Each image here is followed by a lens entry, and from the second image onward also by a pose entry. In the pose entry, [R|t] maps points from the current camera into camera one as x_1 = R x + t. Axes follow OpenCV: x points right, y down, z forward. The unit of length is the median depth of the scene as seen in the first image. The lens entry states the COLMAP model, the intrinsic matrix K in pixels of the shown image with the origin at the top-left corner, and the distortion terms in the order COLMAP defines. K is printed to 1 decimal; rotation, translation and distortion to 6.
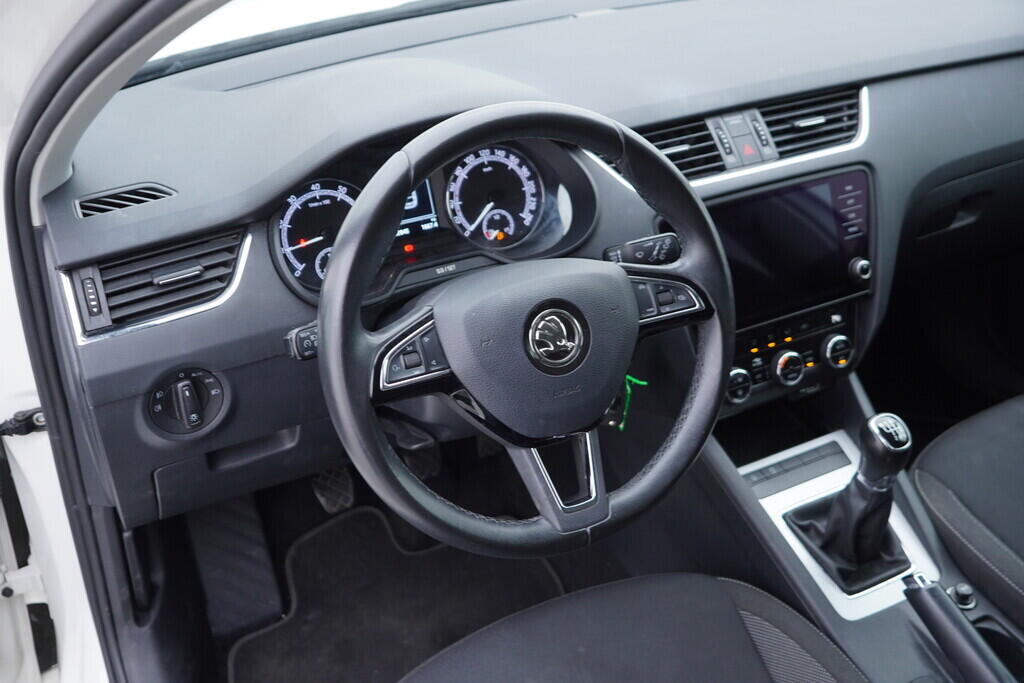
lens RADIAL K [[1070.1, 0, 512.0], [0, 1070.1, 341.5], [0, 0, 1]] dist [0.007459, 0.004076]
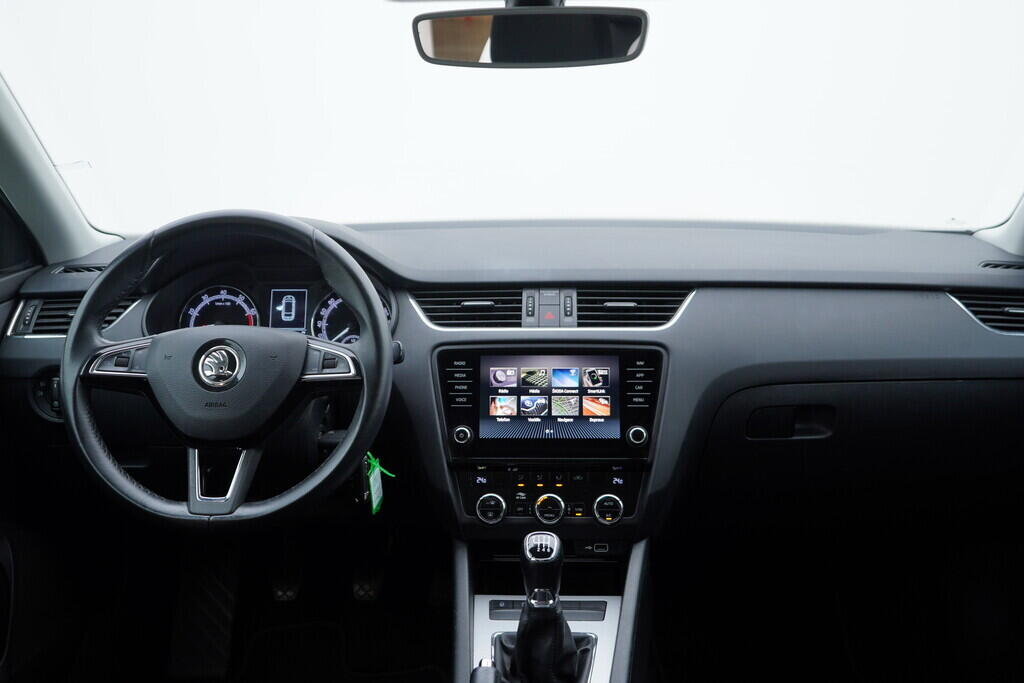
lens RADIAL K [[1070.1, 0, 512.0], [0, 1070.1, 341.5], [0, 0, 1]] dist [0.007459, 0.004076]
pose [[0.864459, 0.107459, -0.491083, 0.780889], [-0.265772, 0.926893, -0.265019, 0.174847], [0.426703, 0.359614, 0.829821, 0.009020]]
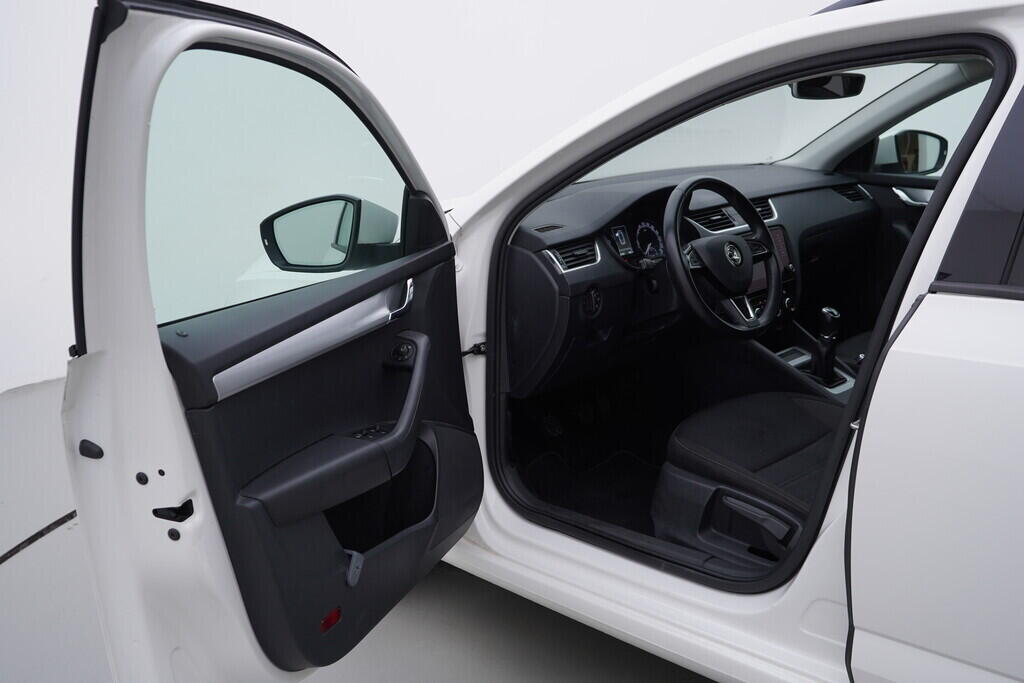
lens RADIAL K [[1070.1, 0, 512.0], [0, 1070.1, 341.5], [0, 0, 1]] dist [0.007459, 0.004076]
pose [[0.950388, -0.091856, 0.297196, -0.980144], [0.176350, 0.946141, -0.271511, 0.625728], [-0.256250, 0.310452, 0.915399, -0.934747]]
